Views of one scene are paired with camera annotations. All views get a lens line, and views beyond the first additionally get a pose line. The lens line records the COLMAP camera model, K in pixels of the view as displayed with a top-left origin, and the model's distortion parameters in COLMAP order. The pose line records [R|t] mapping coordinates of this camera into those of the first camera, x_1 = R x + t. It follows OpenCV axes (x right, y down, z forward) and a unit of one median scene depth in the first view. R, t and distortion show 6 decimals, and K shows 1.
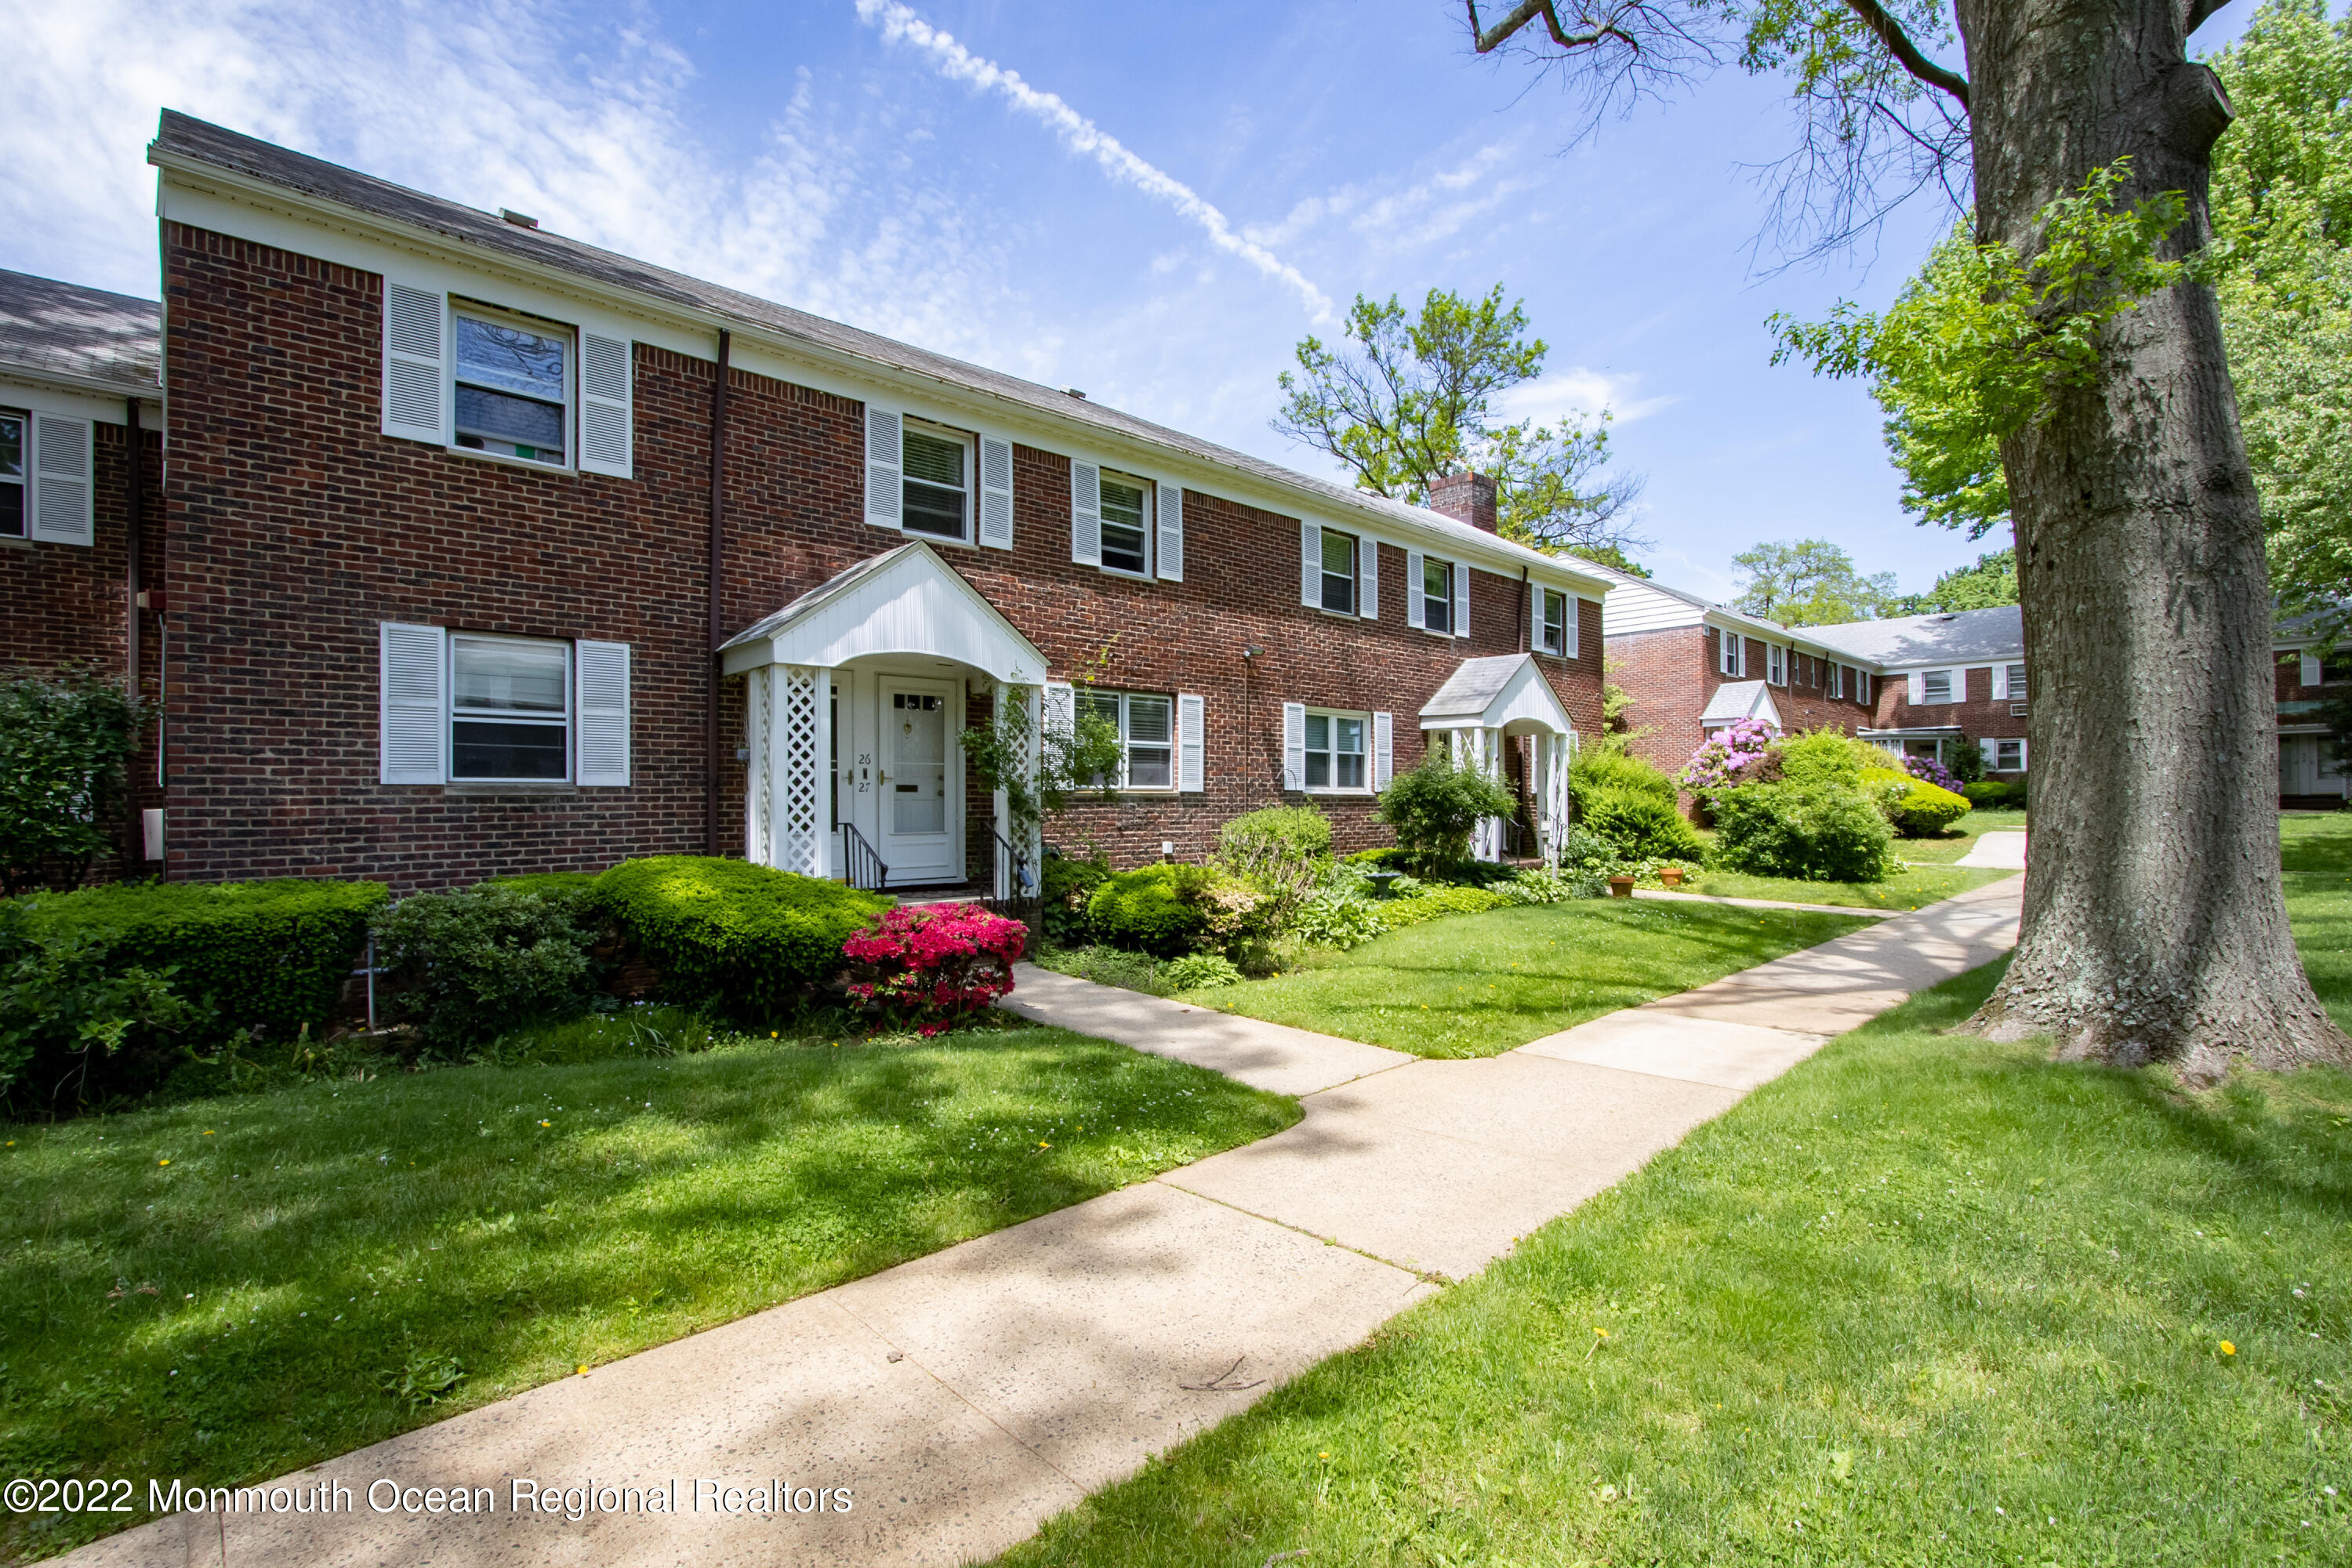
lens RADIAL K [[1116.9, 0, 1179.8], [0, 1116.9, 810.3], [0, 0, 1]] dist [0.001842, 0.000243]
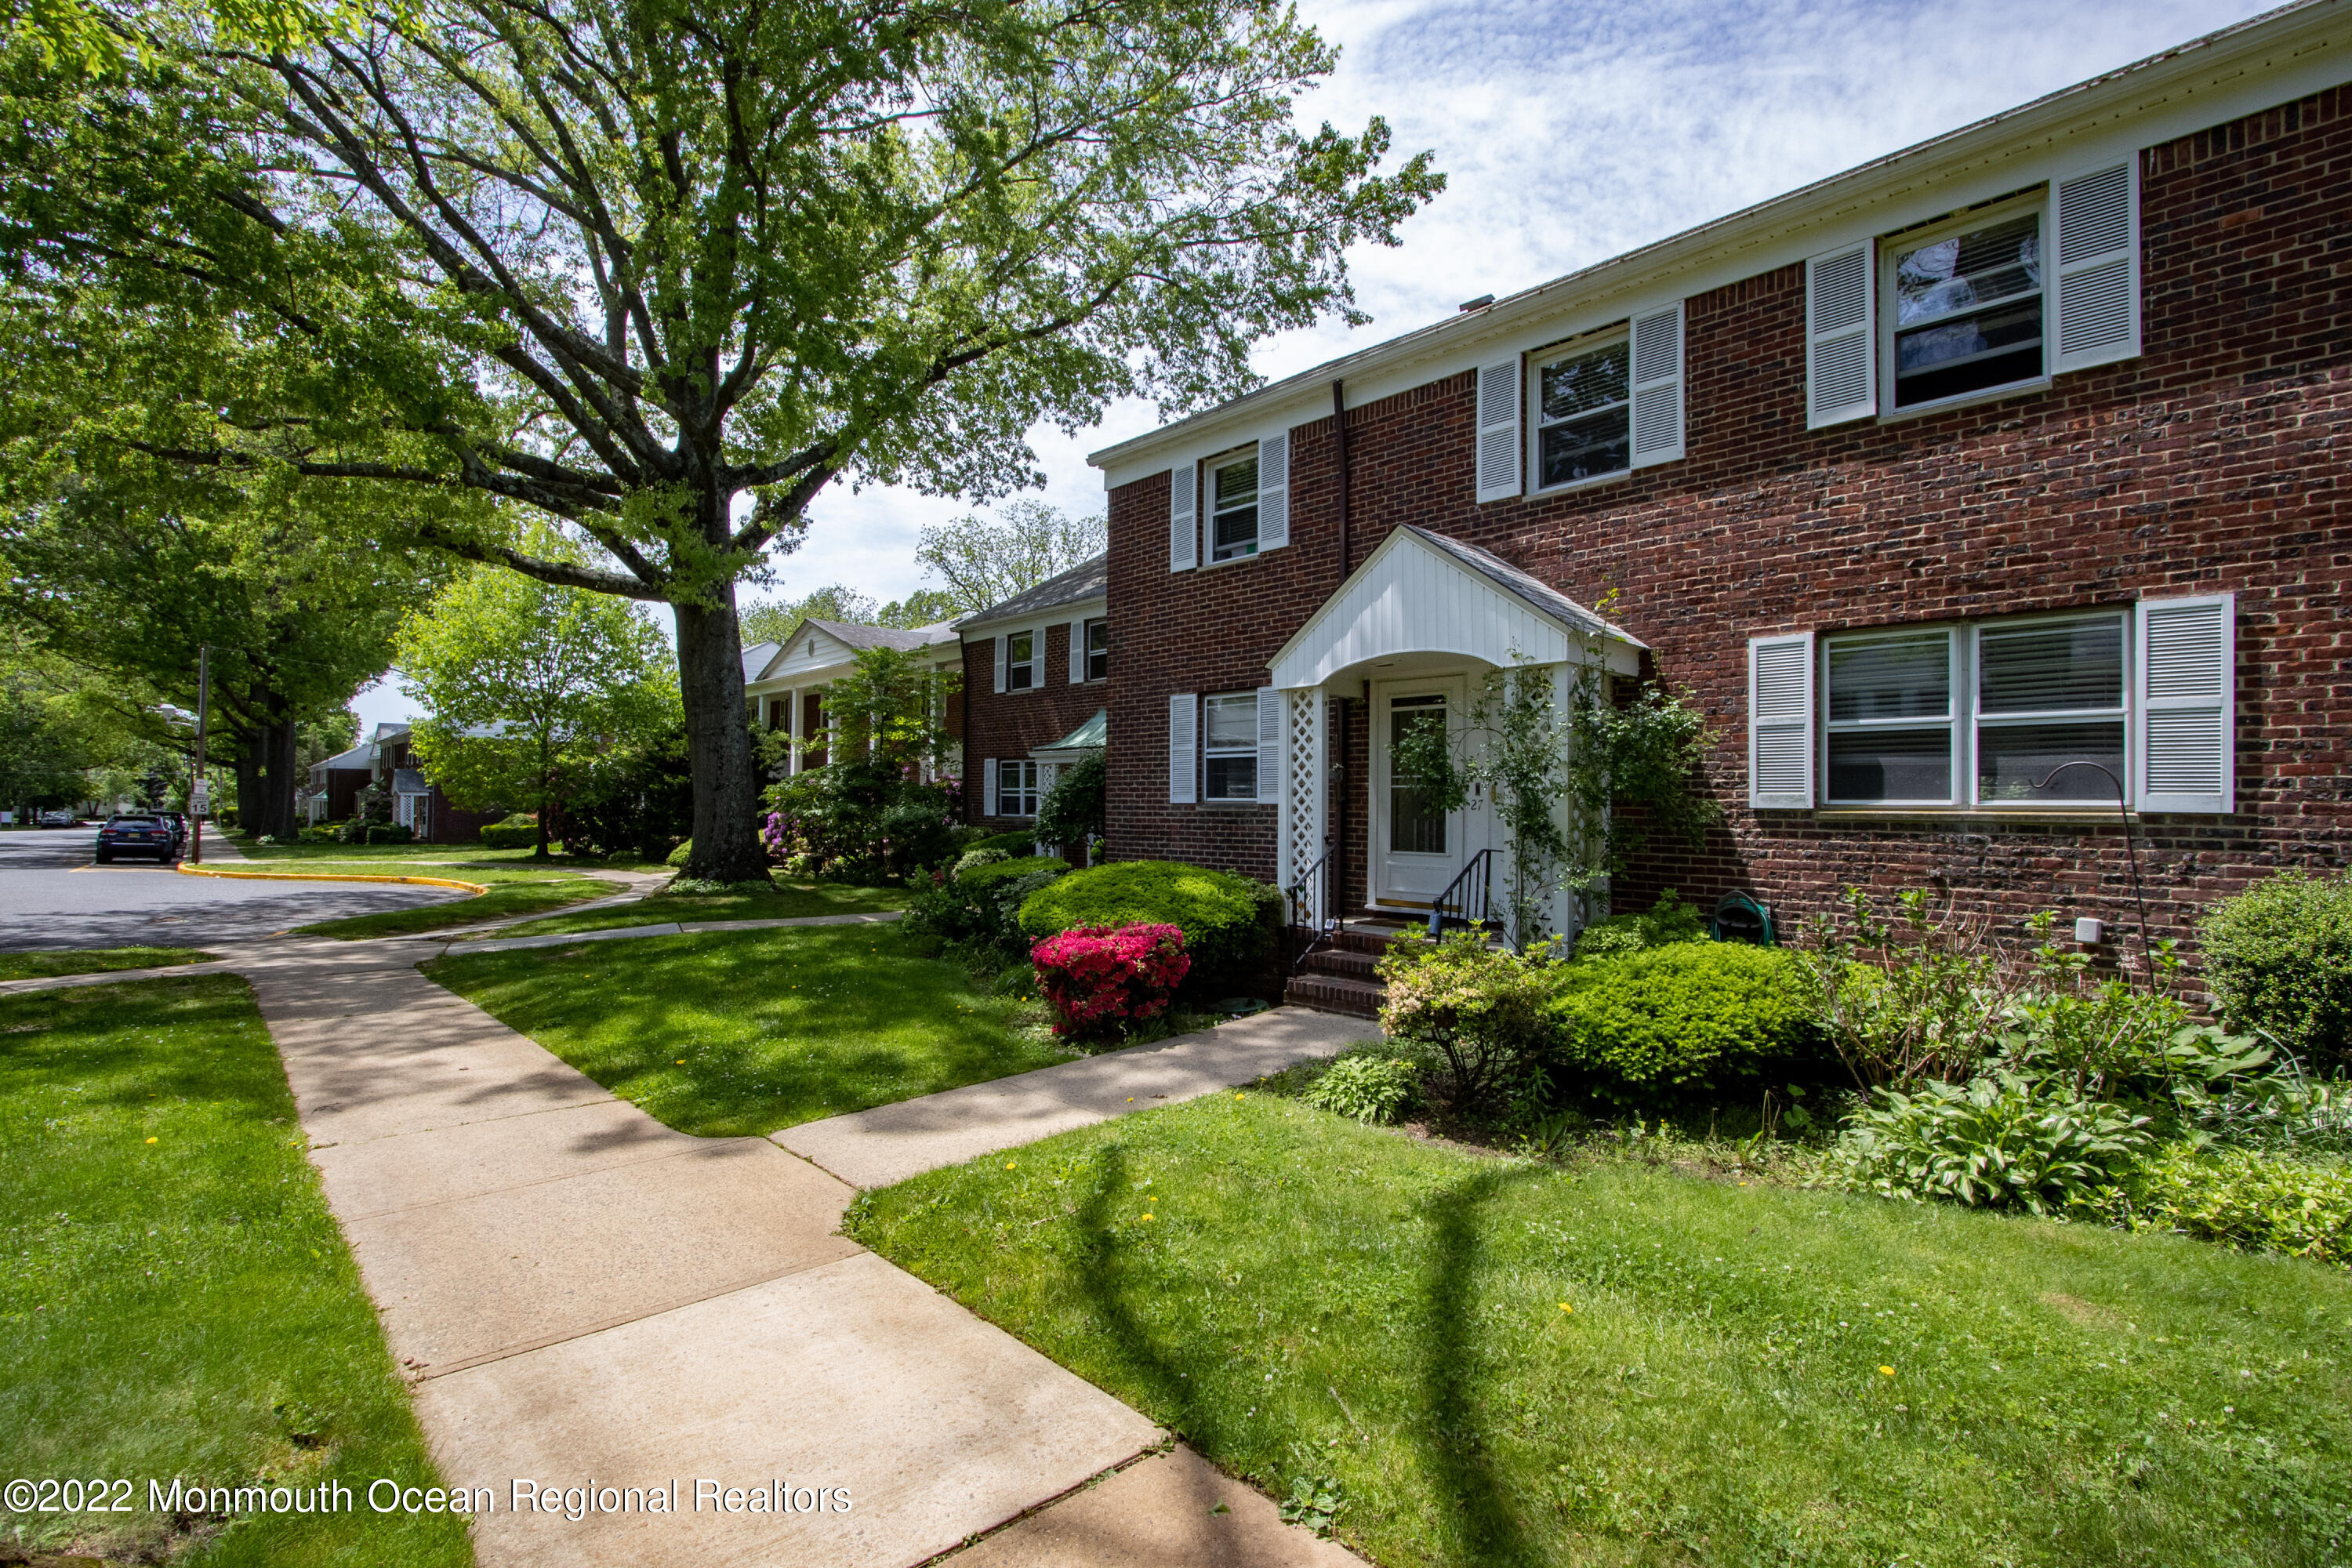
lens RADIAL K [[1100.0, 0, 1138.1], [0, 1100.0, 790.8], [0, 0, 1]] dist [-0.000574, 0.000194]
pose [[-0.042591, -0.004665, -0.999082, 0.538402], [-0.010532, 0.999936, -0.004220, -0.022358], [0.999037, 0.010343, -0.042637, 0.699476]]
